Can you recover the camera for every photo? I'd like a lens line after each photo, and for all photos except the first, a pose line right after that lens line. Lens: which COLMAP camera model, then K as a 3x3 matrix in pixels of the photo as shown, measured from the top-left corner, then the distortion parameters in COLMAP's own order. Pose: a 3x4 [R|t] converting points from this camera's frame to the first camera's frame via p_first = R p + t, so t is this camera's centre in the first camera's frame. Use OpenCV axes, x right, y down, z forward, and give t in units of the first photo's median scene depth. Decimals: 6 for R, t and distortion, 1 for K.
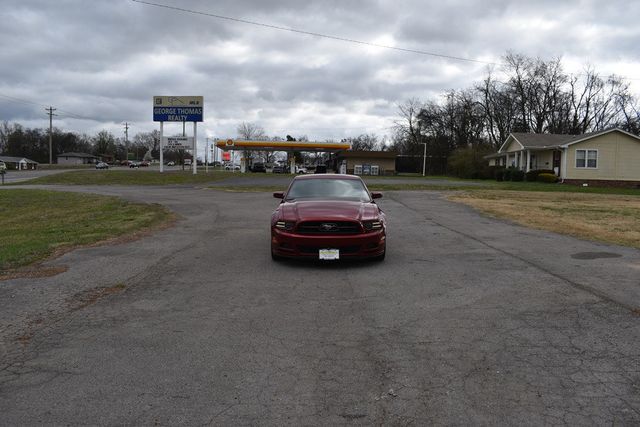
lens RADIAL K [[496.9, 0, 320.3], [0, 496.9, 214.2], [0, 0, 1]] dist [-0.092463, 0.009584]
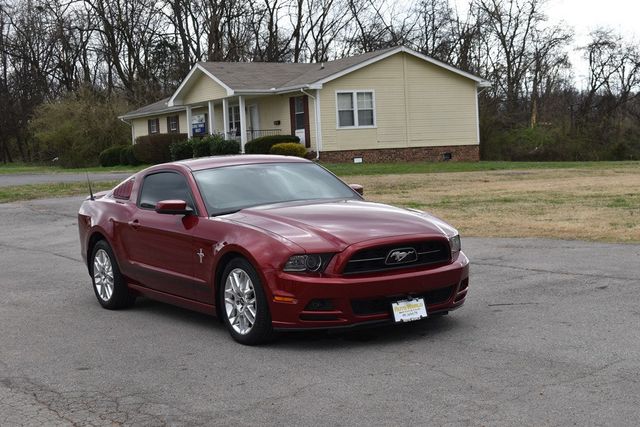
lens RADIAL K [[1131.2, 0, 319.4], [0, 1131.2, 213.8], [0, 0, 1]] dist [-0.053388, 0.000000]
pose [[0.847259, -0.084840, 0.524361, -0.113636], [0.102623, 0.994708, -0.004876, -0.003322], [-0.521173, 0.057943, 0.851482, 0.014126]]
